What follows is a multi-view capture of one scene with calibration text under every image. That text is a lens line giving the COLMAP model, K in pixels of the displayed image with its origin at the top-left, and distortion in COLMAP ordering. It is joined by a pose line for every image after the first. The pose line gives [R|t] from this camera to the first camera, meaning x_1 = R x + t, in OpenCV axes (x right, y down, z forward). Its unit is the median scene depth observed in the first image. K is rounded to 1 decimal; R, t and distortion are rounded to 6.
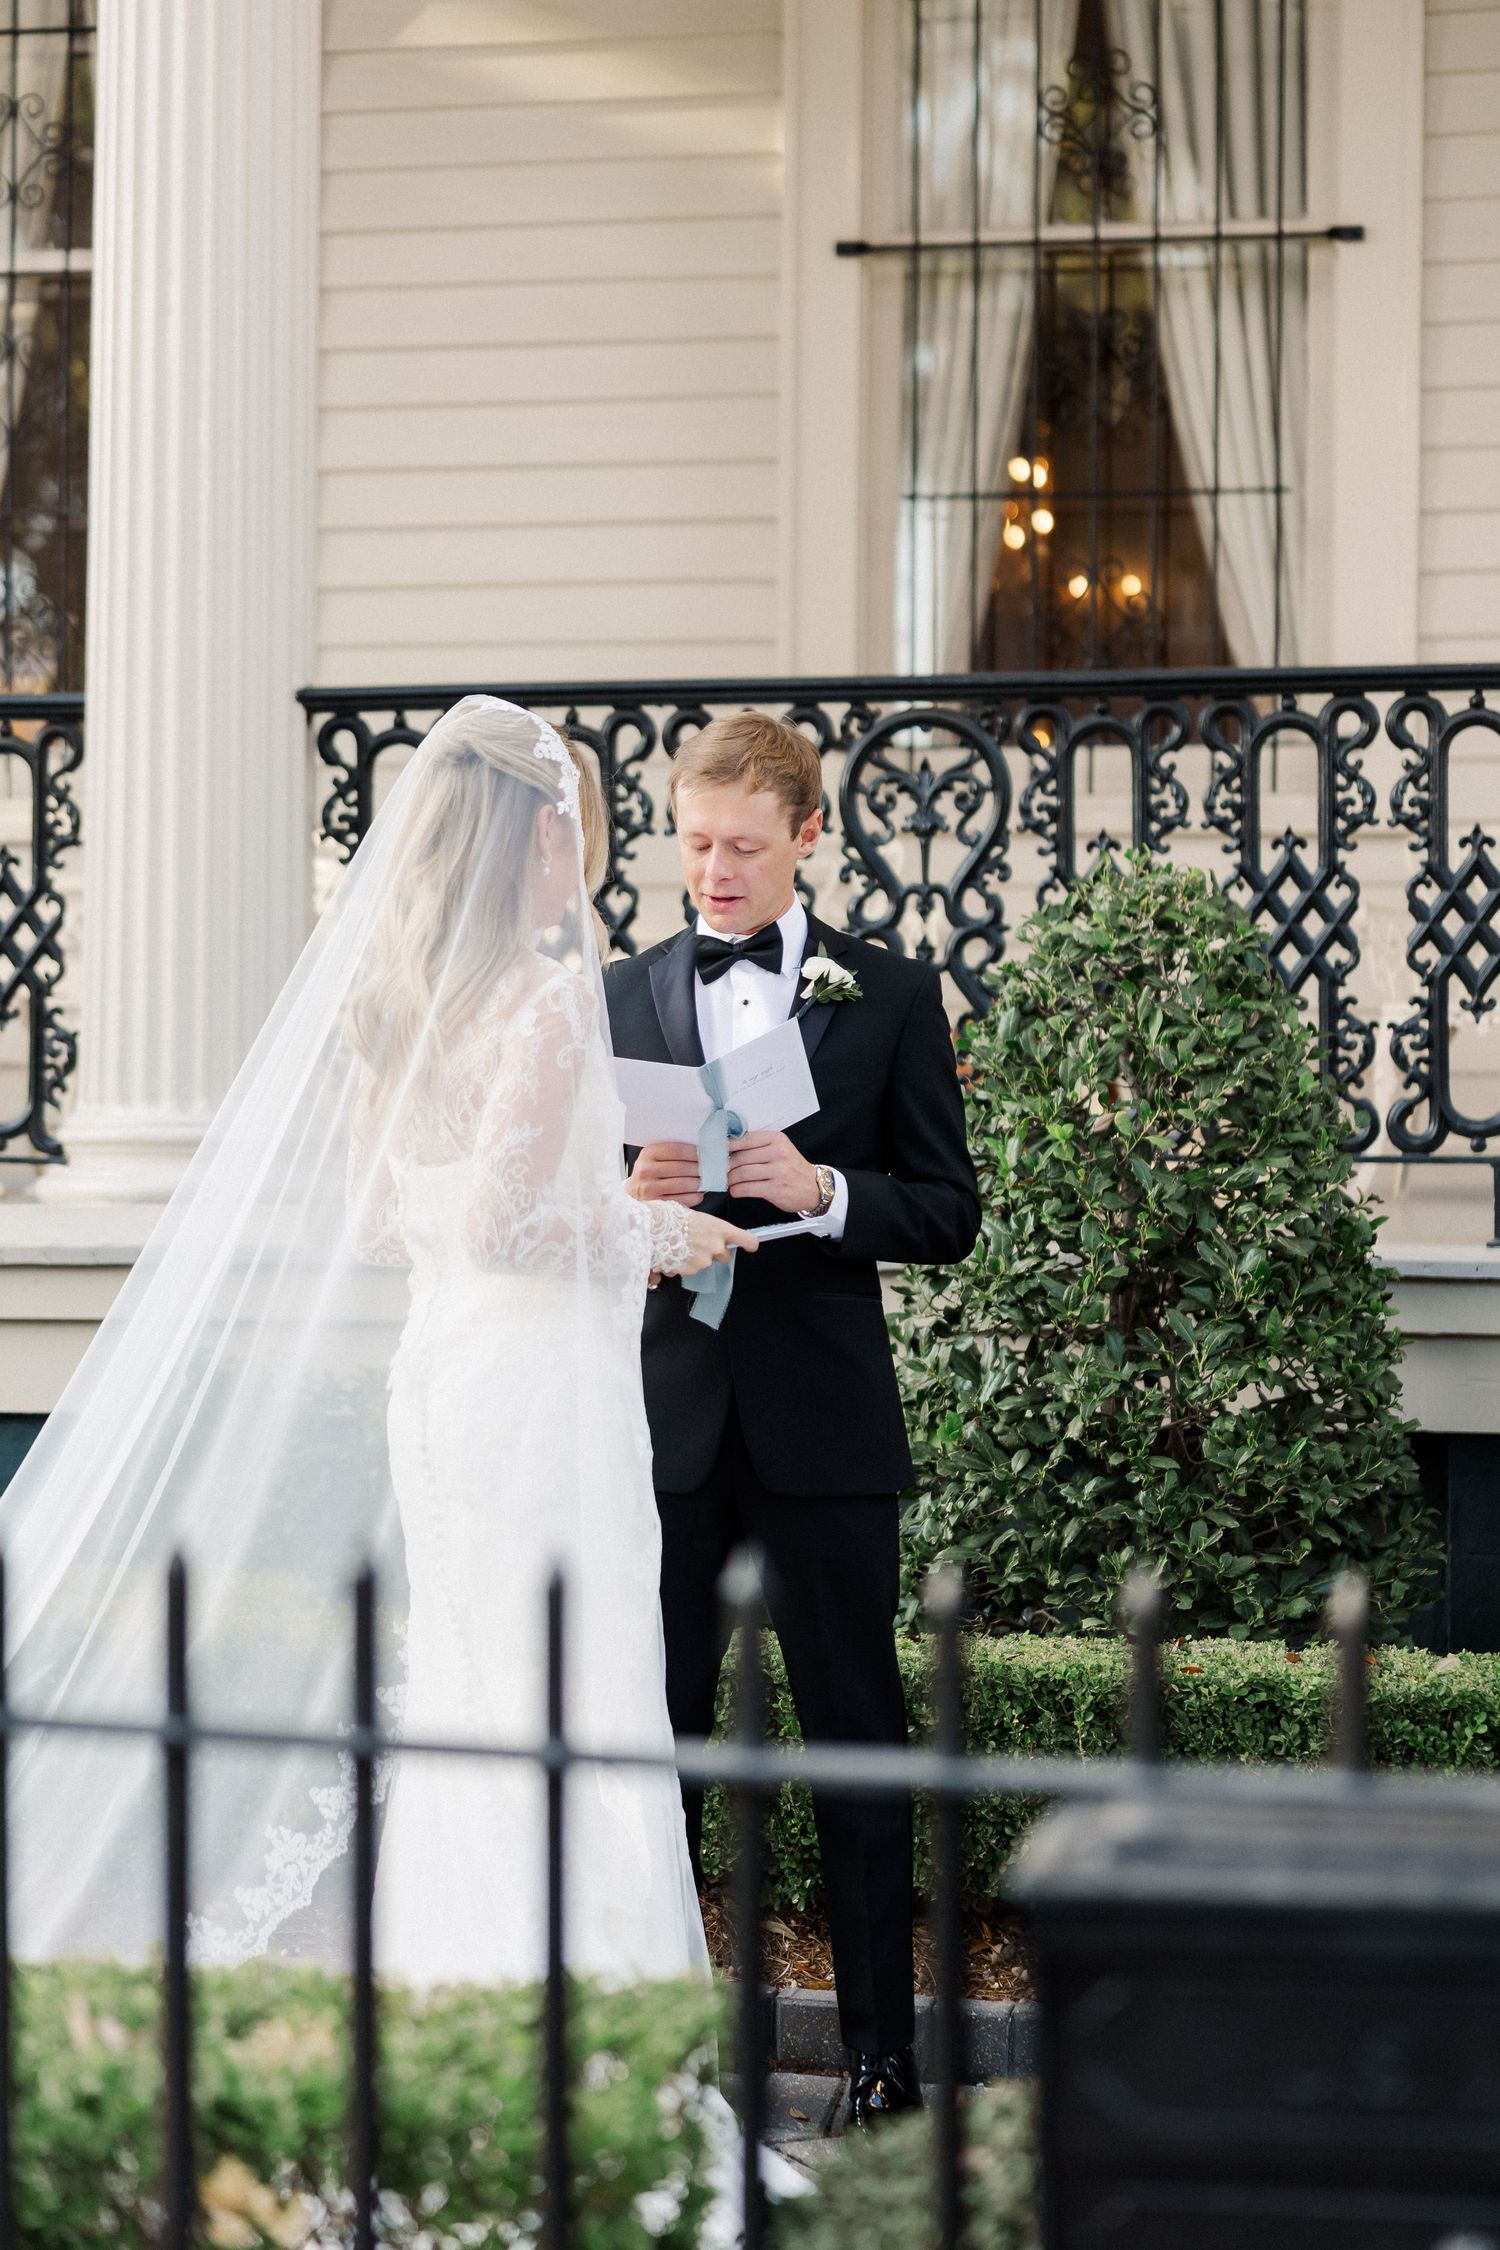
lens RADIAL K [[4231.9, 0, 750.0], [0, 4231.9, 1125.0], [0, 0, 1]] dist [-0.015941, -0.029424]
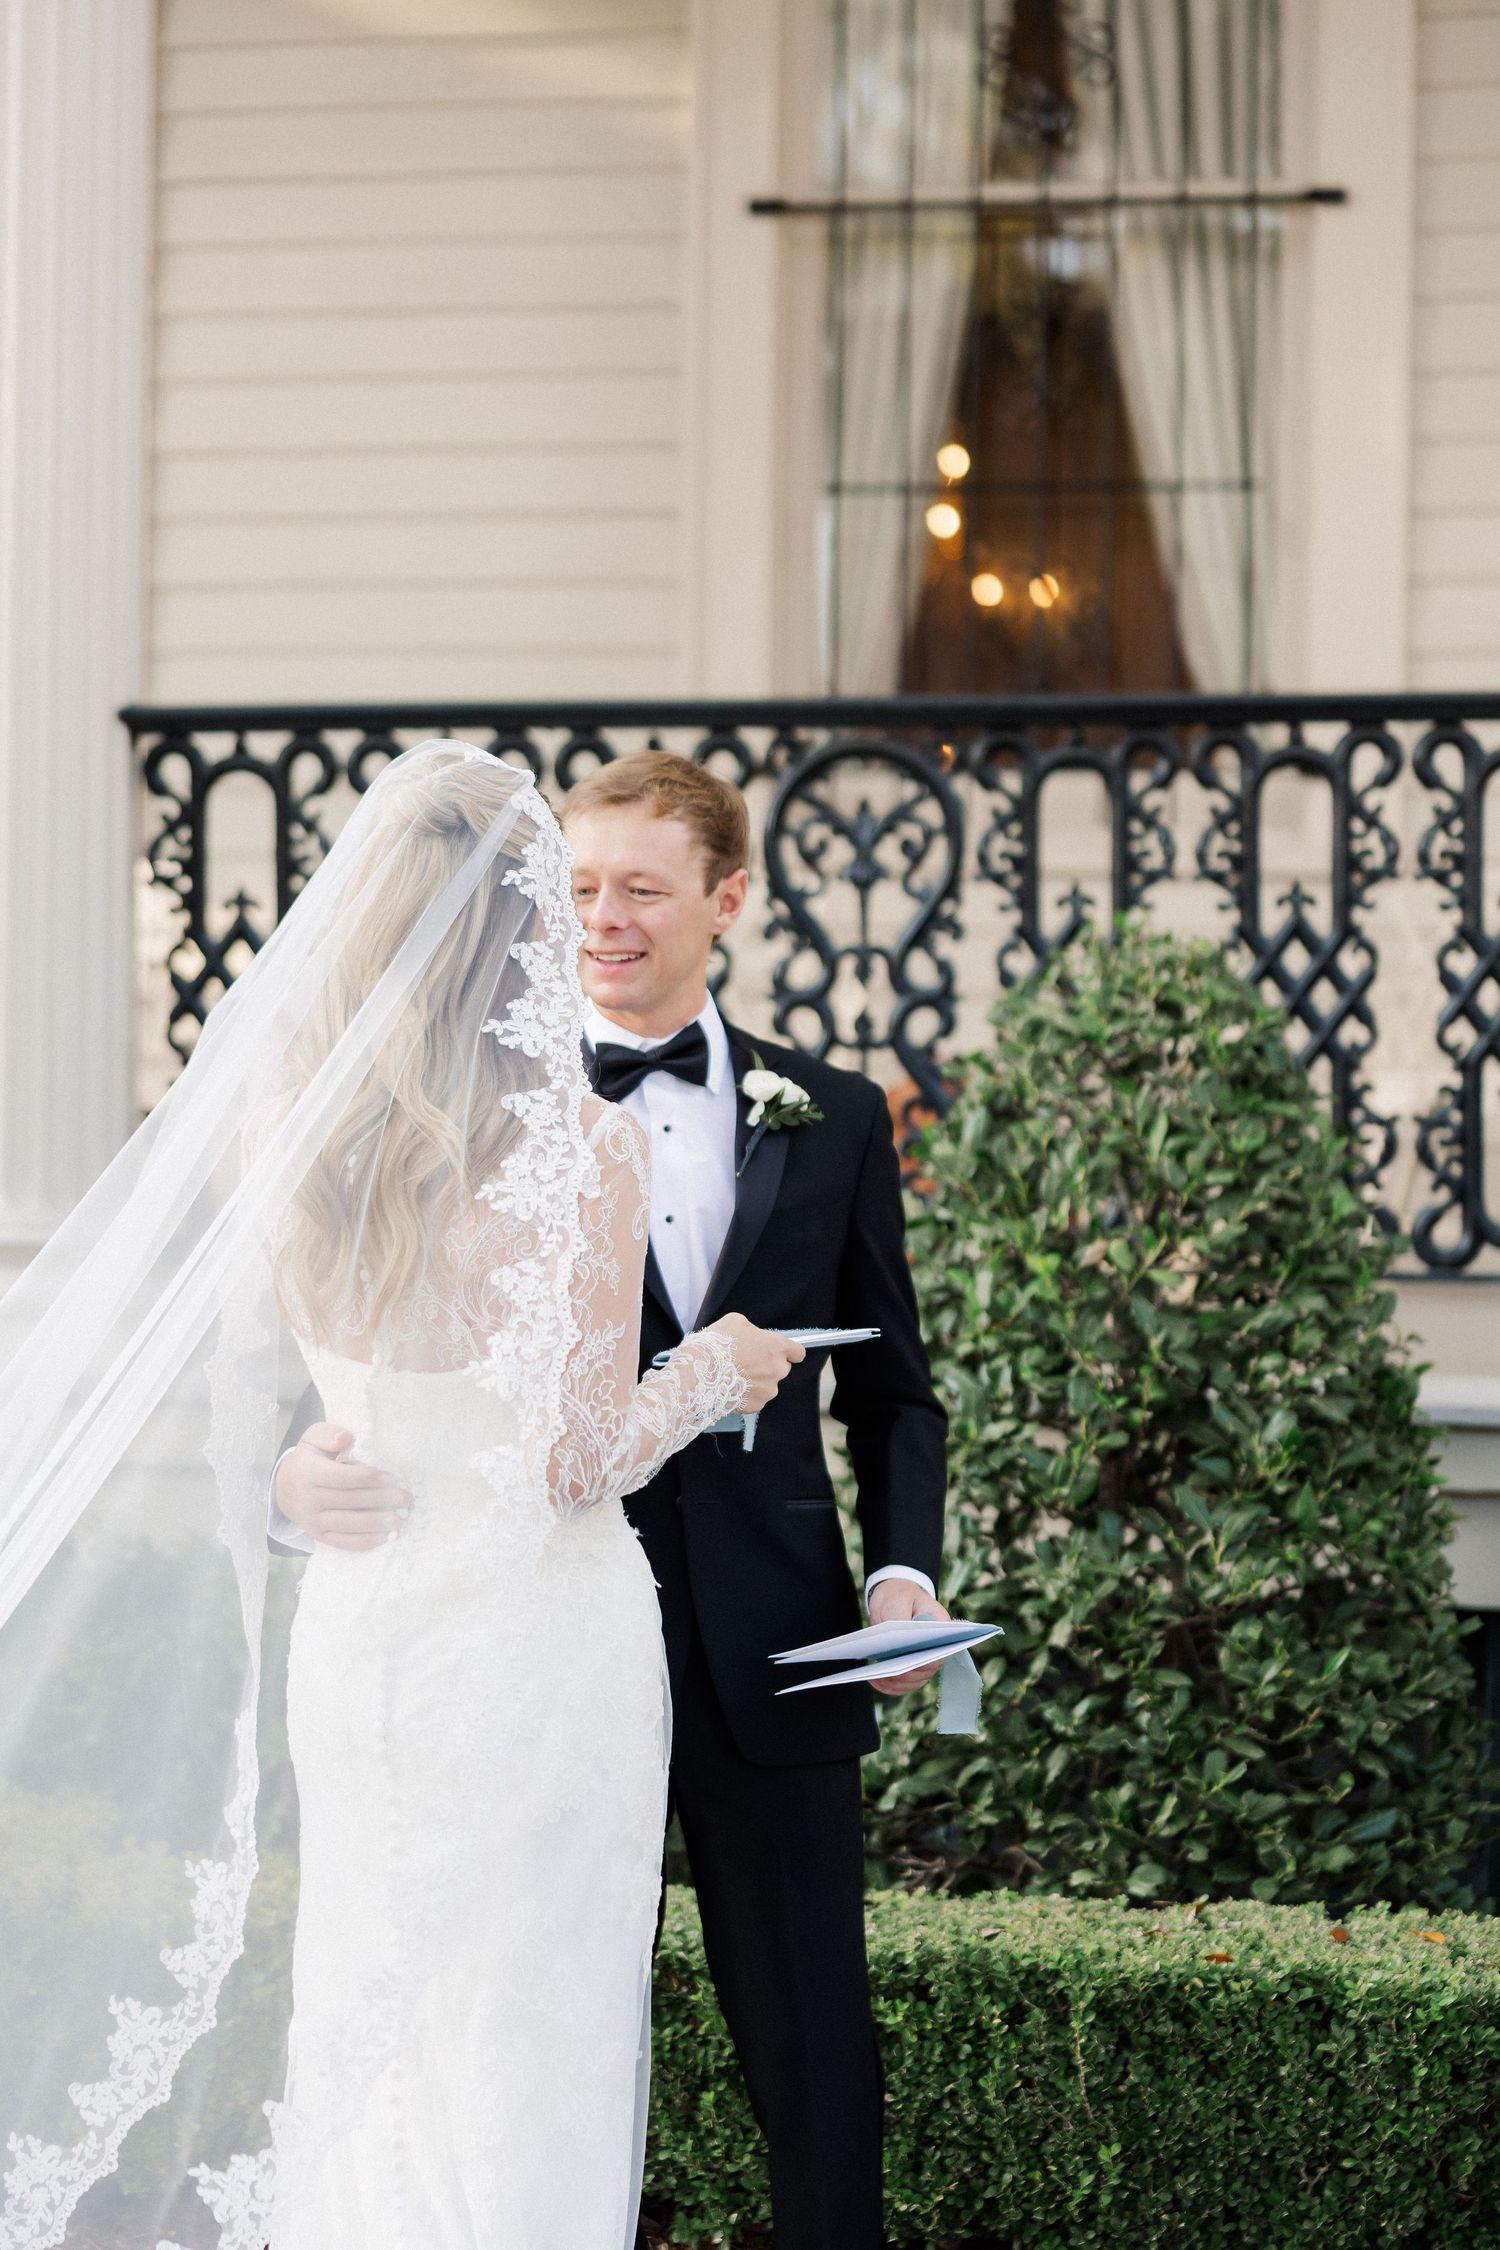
lens RADIAL K [[4231.9, 0, 750.0], [0, 4231.9, 1125.0], [0, 0, 1]] dist [-0.015941, -0.029424]
pose [[0.999537, 0.005512, 0.029918, -0.007414], [-0.005511, 0.999985, -0.000144, -0.024392], [-0.029918, -0.000021, 0.999552, 0.184708]]
